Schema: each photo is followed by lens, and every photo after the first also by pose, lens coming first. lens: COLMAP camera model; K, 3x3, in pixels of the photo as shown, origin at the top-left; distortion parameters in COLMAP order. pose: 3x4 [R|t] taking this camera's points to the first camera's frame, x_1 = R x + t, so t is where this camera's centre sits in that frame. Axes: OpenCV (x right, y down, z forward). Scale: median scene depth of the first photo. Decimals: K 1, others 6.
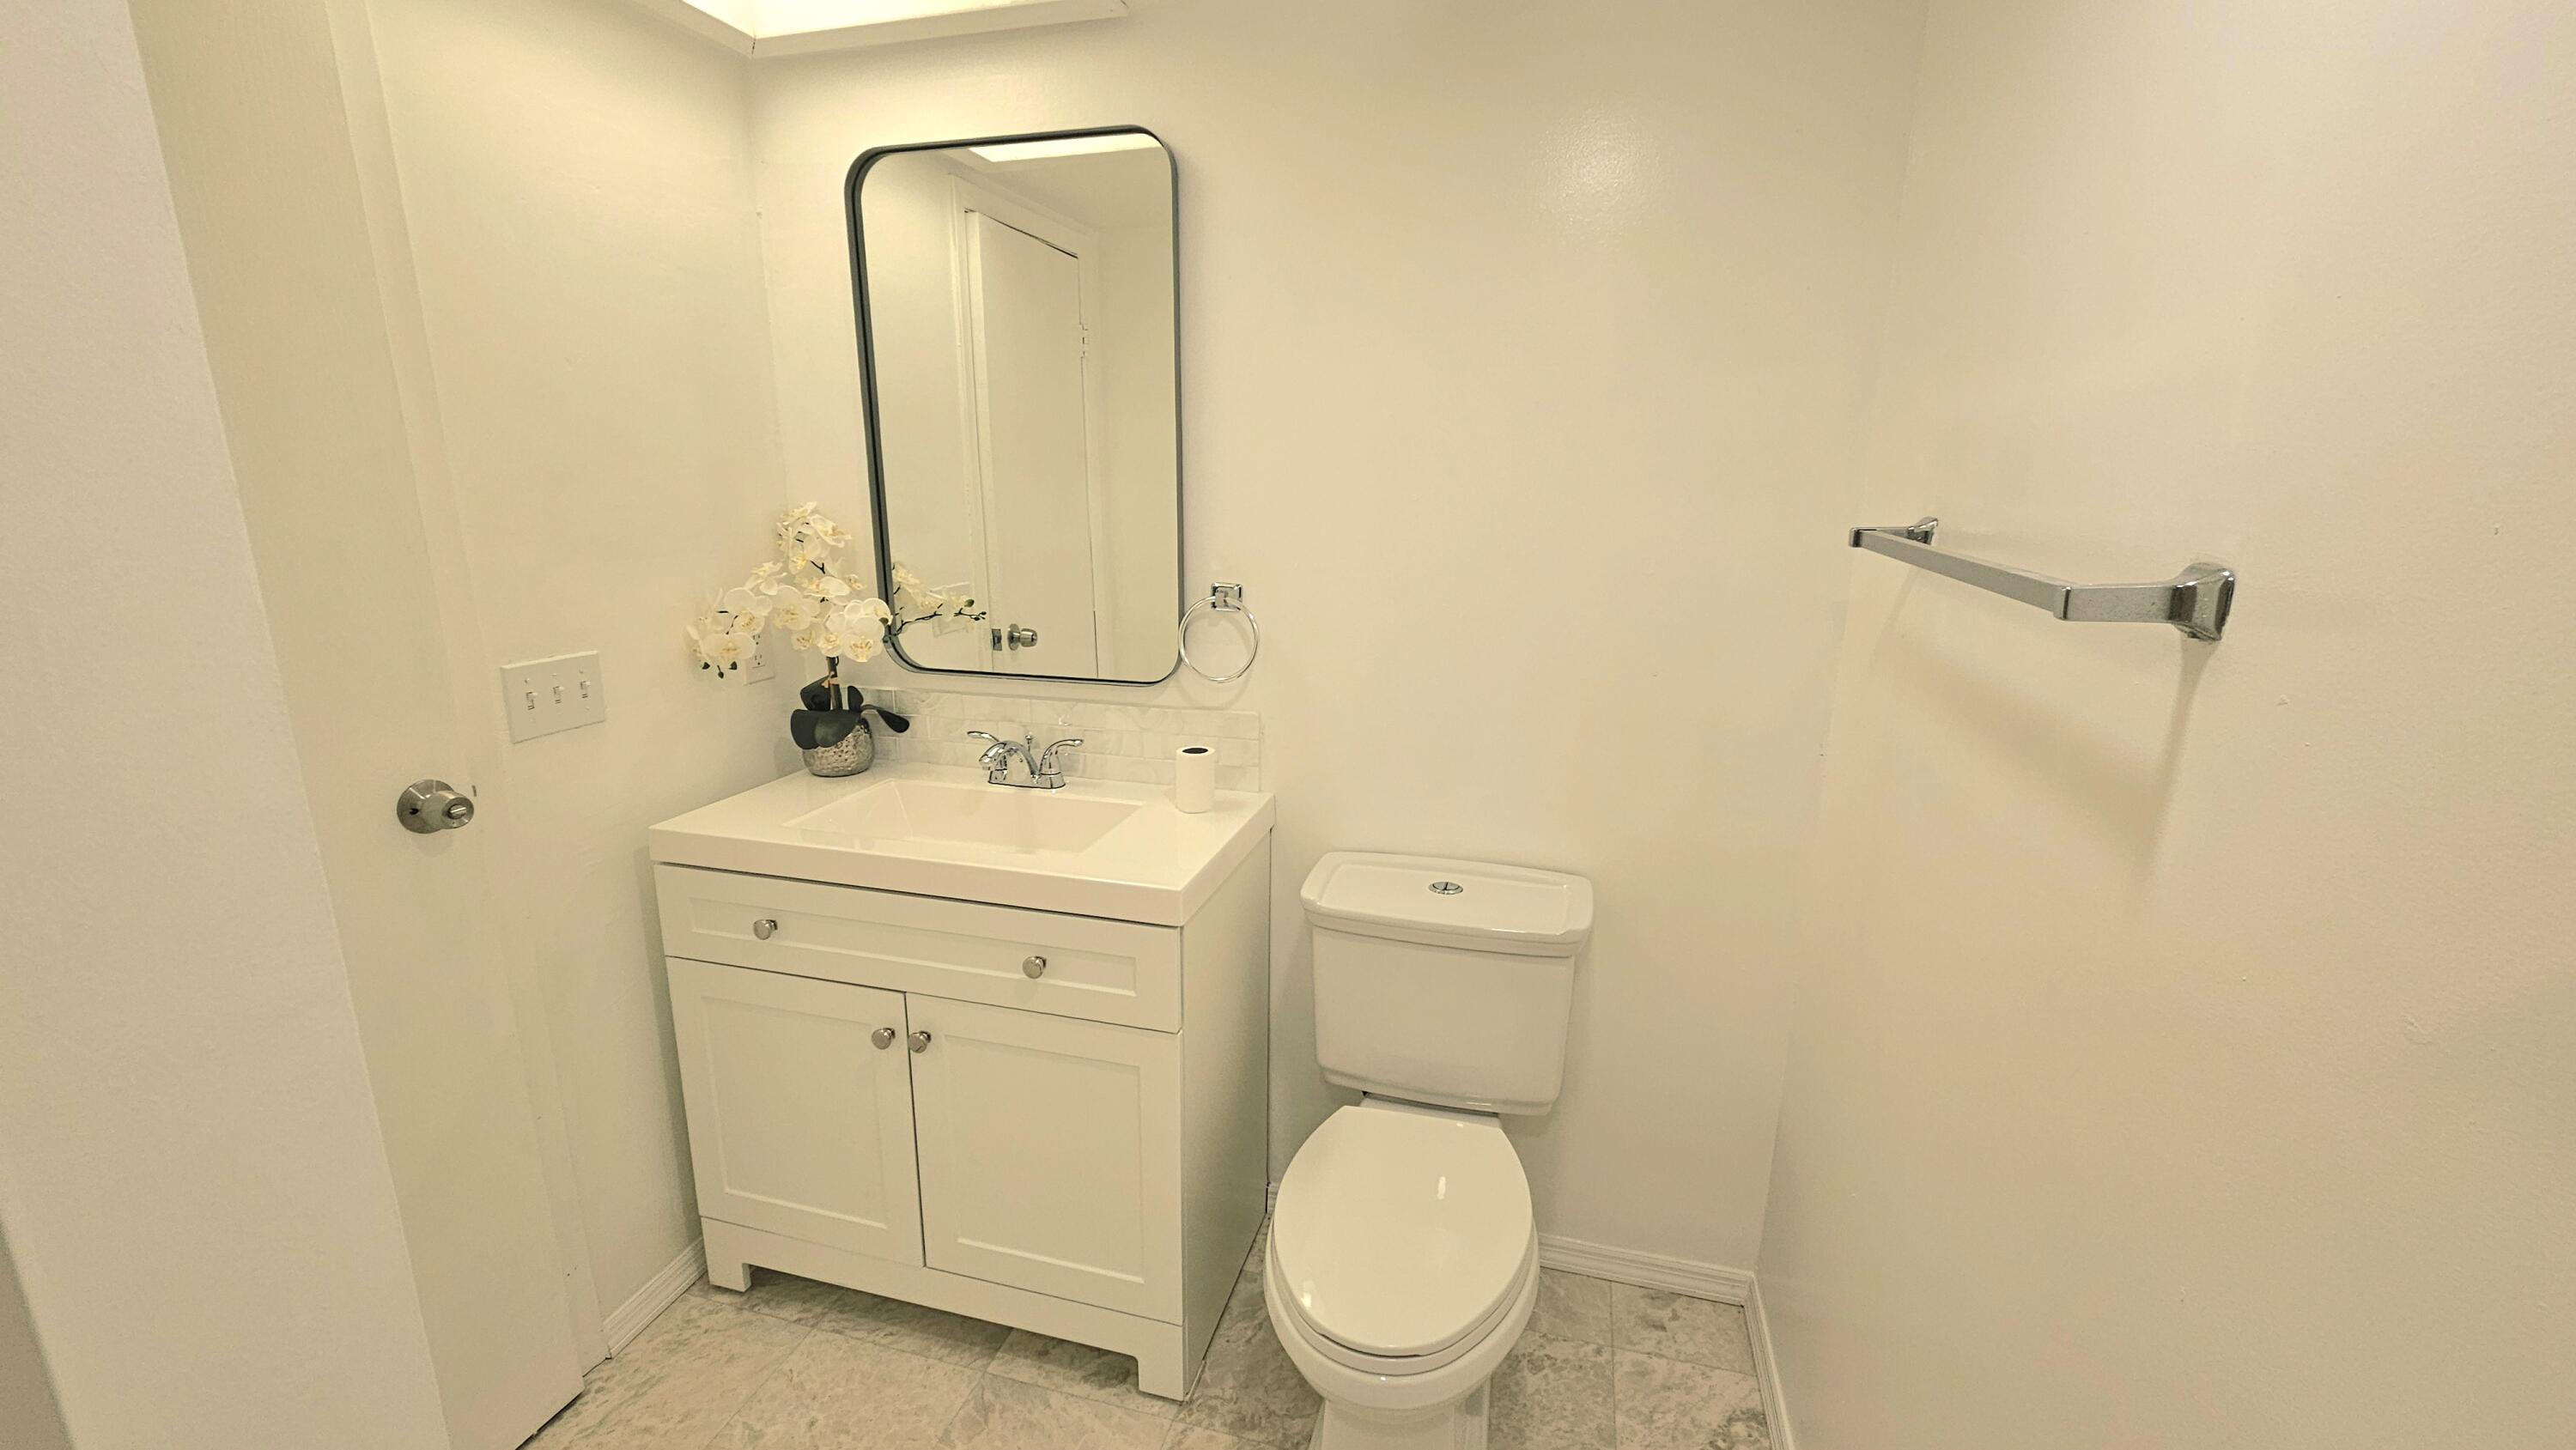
lens RADIAL K [[1075.8, 0, 1281.9], [0, 1075.8, 725.7], [0, 0, 1]] dist [0.003595, -0.000281]
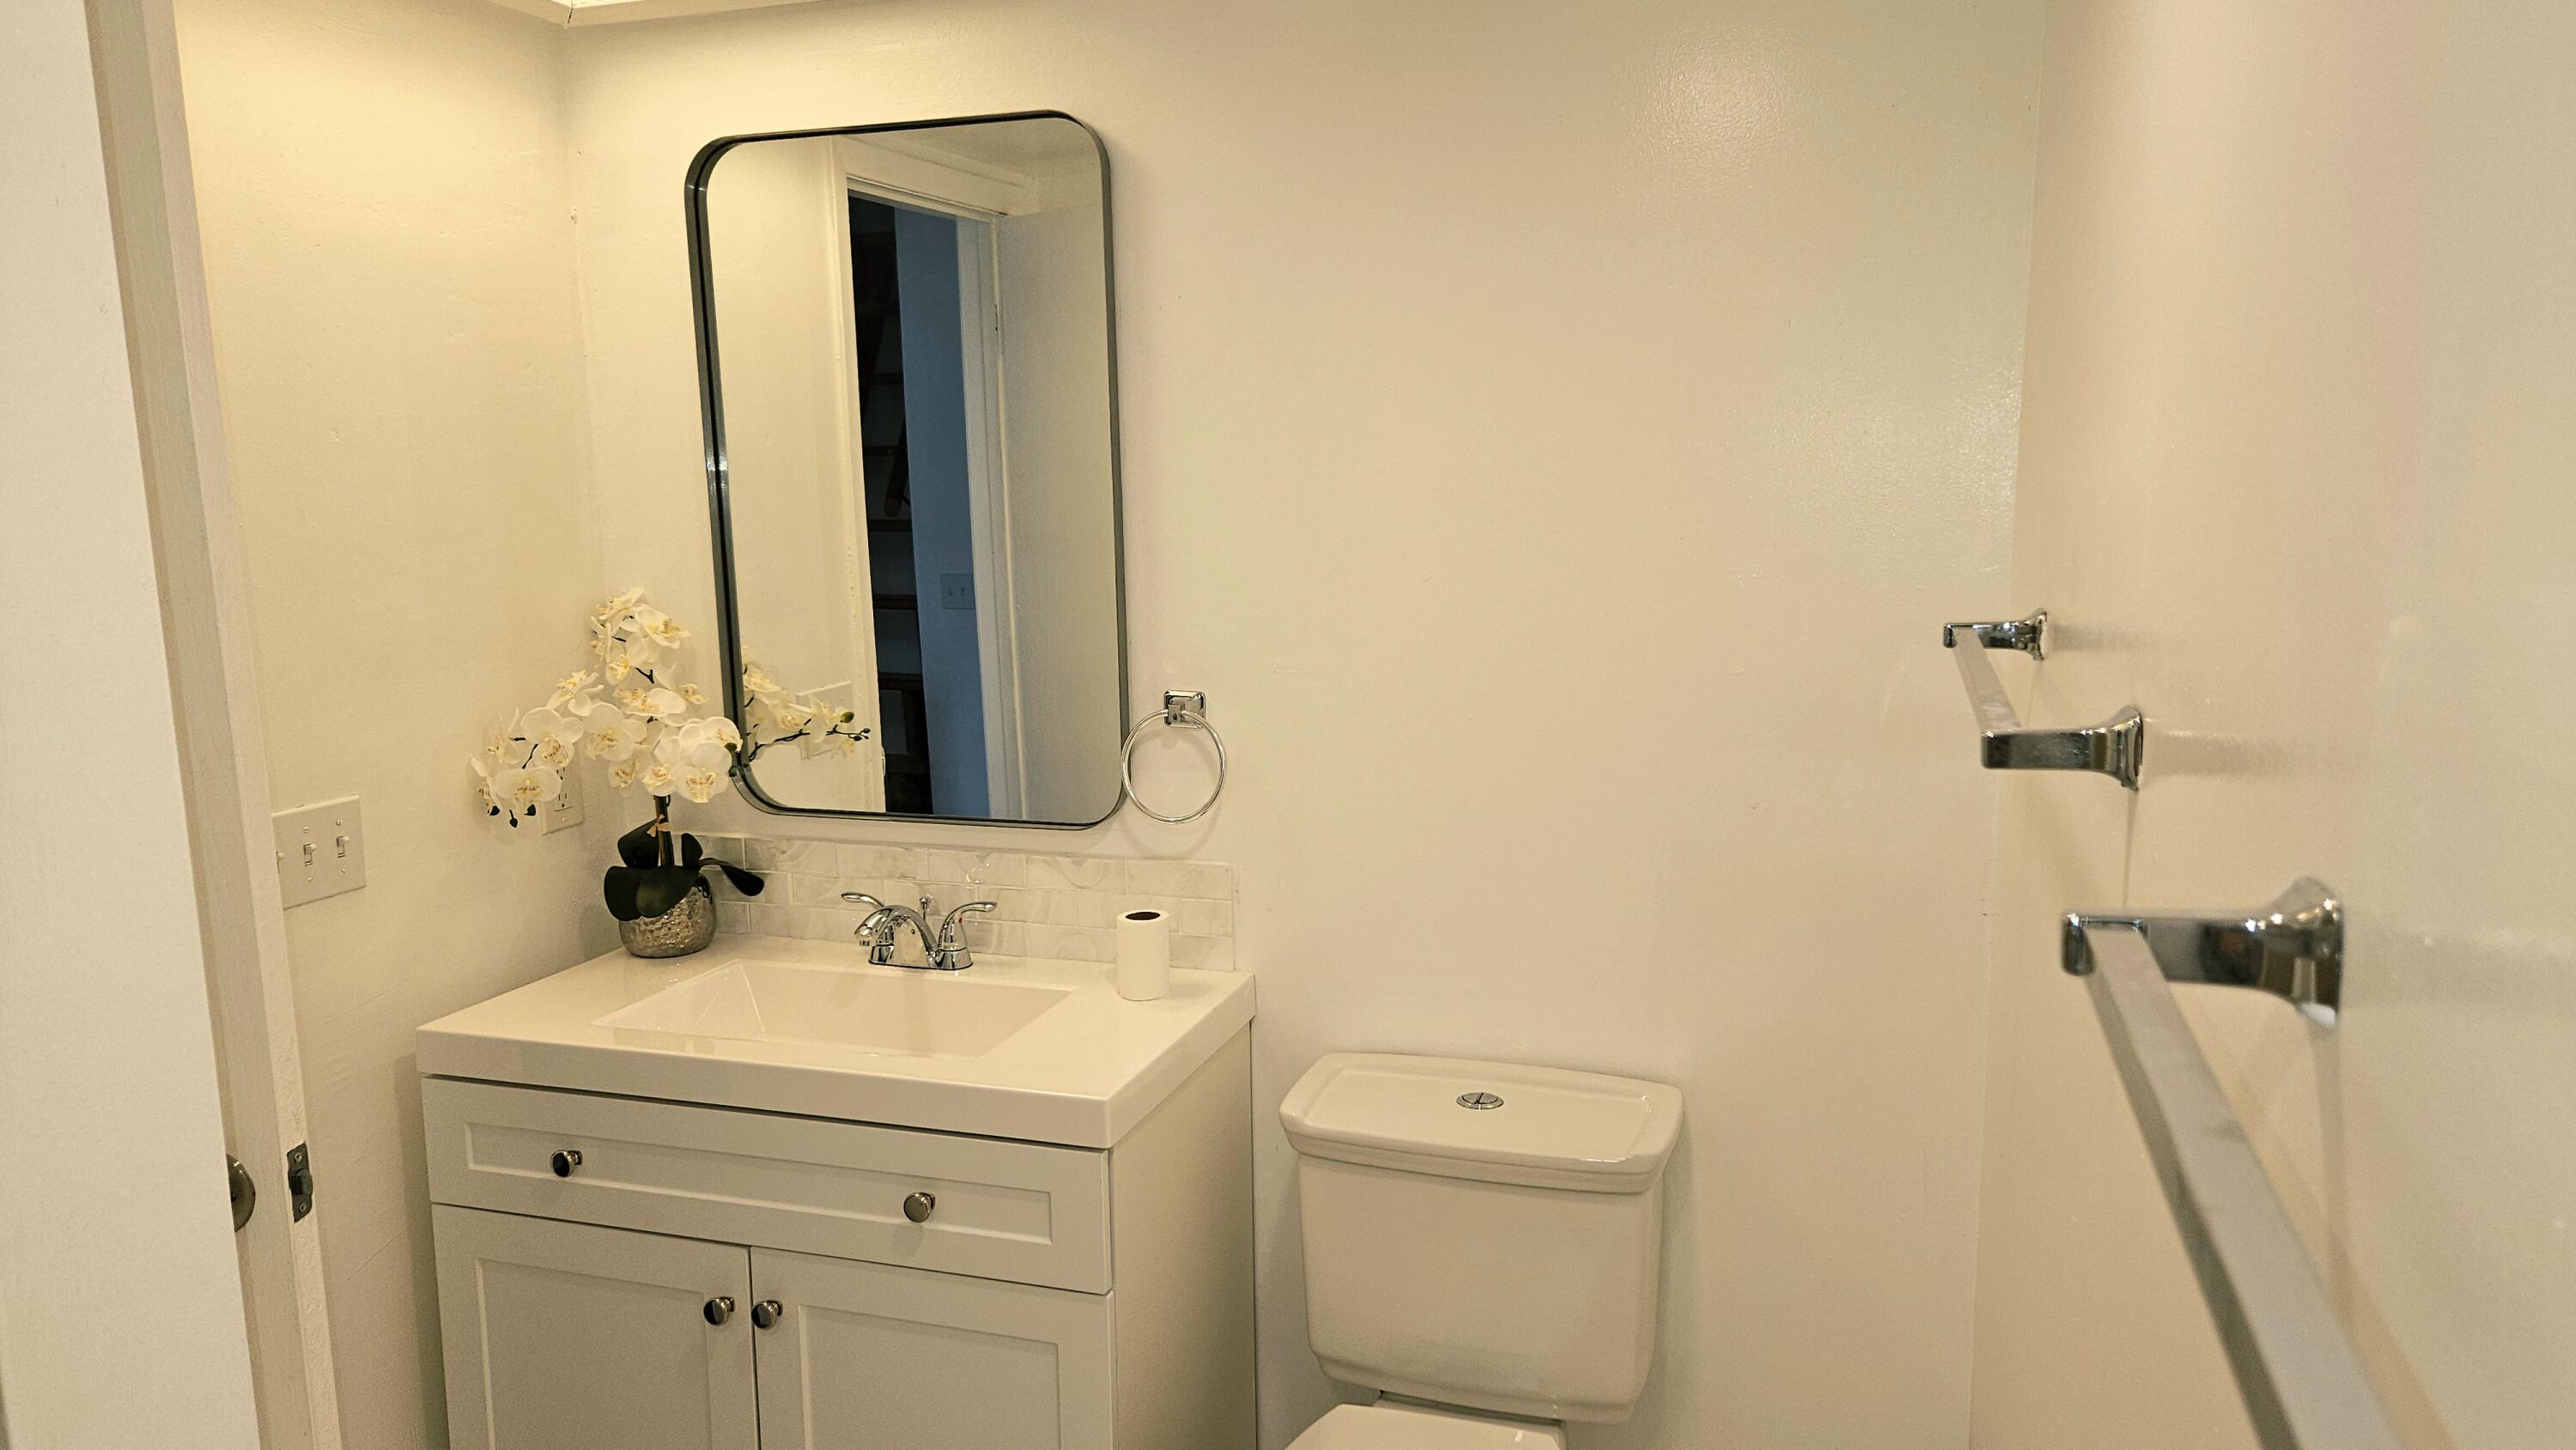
lens RADIAL K [[1734.0, 0, 1286.8], [0, 1734.0, 734.0], [0, 0, 1]] dist [0.072976, -0.060142]
pose [[0.998836, -0.015080, -0.045812, 0.074519], [0.011449, 0.996847, -0.078522, -0.006475], [0.046852, 0.077906, 0.995859, -0.198213]]
